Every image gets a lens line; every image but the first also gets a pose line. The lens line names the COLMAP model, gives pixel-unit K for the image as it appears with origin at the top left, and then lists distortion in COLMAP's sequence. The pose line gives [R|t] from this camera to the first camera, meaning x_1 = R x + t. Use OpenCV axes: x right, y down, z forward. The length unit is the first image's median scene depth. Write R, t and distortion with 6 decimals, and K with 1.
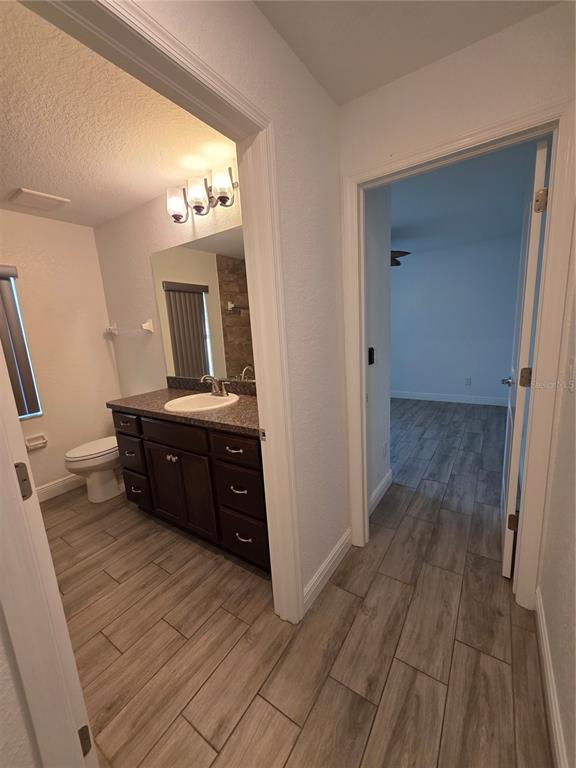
lens RADIAL K [[306.6, 0, 288.1], [0, 306.6, 384.0], [0, 0, 1]] dist [0.000435, 0.000048]
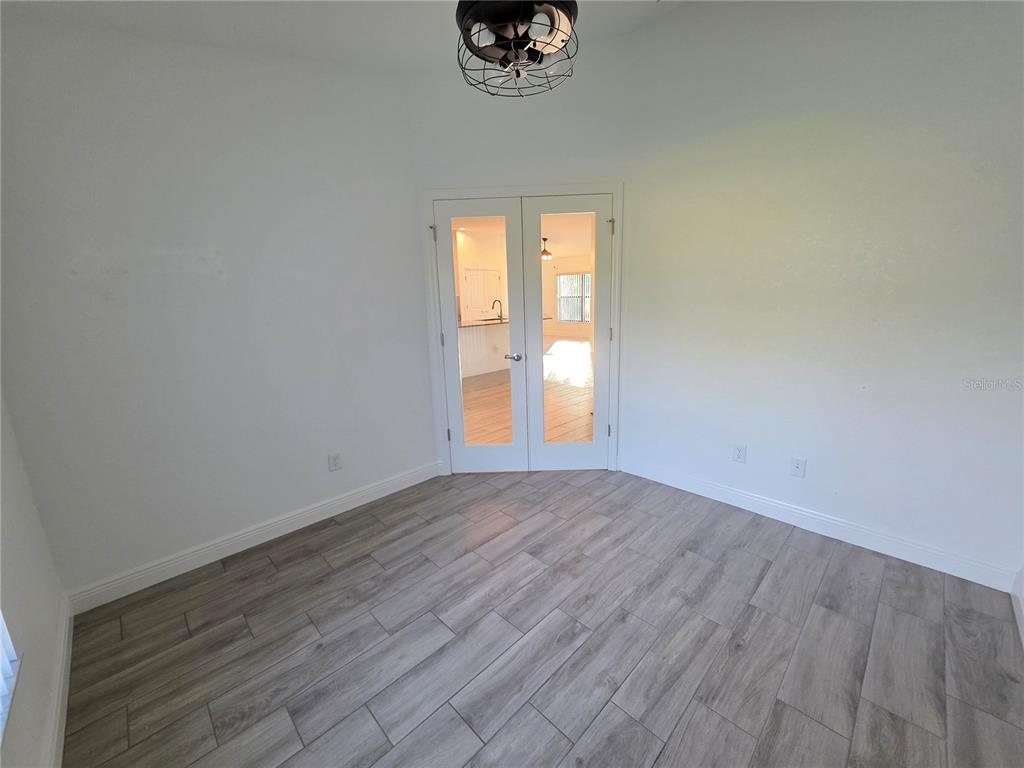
lens RADIAL K [[408.8, 0, 512.7], [0, 408.8, 383.1], [0, 0, 1]] dist [0.000435, 0.000048]
pose [[-0.942931, 0.246352, 0.224036, 0.313521], [0.289515, 0.938911, 0.186085, -0.268660], [-0.164507, 0.240327, -0.956650, 2.200098]]
